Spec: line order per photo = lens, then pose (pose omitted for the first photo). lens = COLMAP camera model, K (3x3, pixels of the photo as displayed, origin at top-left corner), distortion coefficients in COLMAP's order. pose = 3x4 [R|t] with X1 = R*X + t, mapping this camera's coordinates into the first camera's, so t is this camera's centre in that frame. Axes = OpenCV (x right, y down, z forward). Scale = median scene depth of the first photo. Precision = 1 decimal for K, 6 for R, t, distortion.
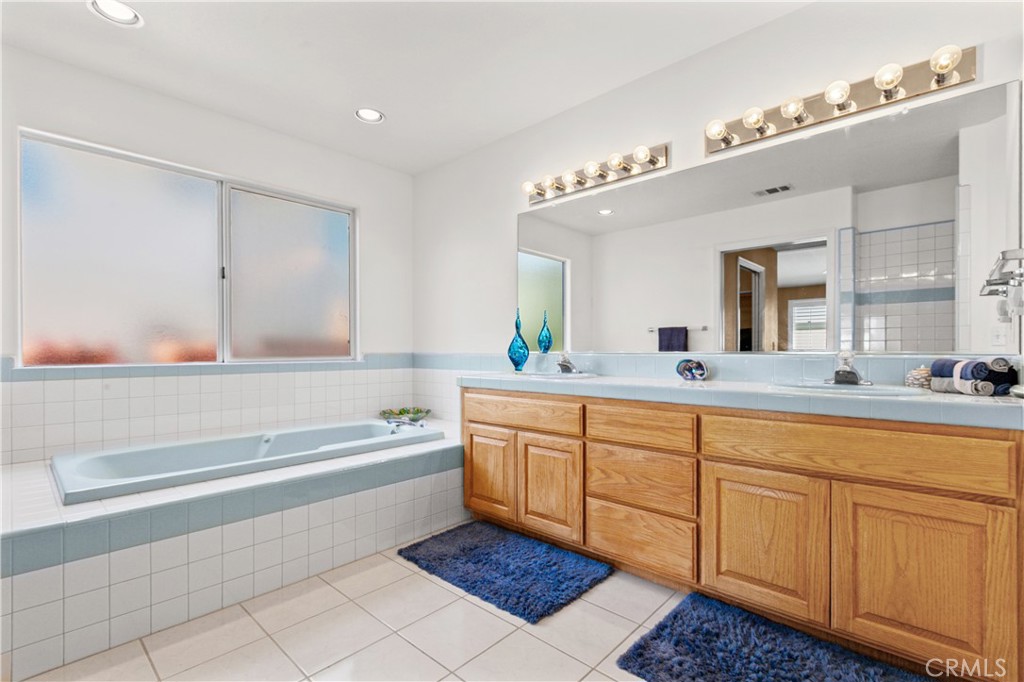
lens RADIAL K [[471.4, 0, 512.0], [0, 471.4, 341.0], [0, 0, 1]] dist [0.000281, -0.000021]
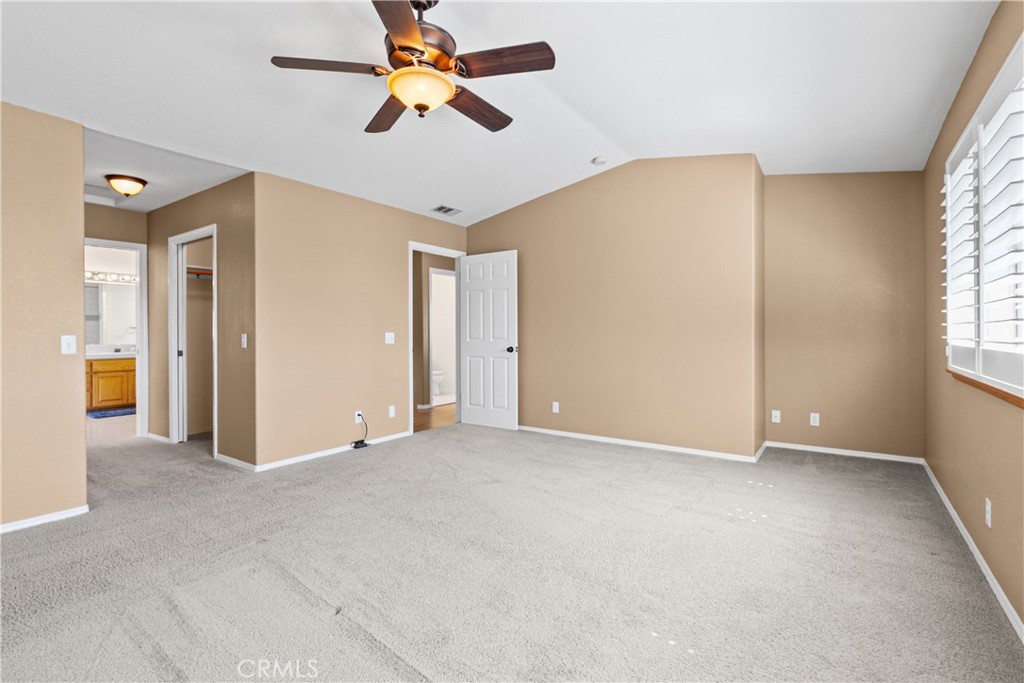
lens RADIAL K [[471.4, 0, 512.0], [0, 471.4, 341.5], [0, 0, 1]] dist [0.000281, -0.000021]
pose [[-0.135223, -0.004552, 0.990805, -3.792578], [0.002402, 0.999985, 0.004922, -0.015114], [-0.990812, 0.003046, -0.135210, -1.818378]]
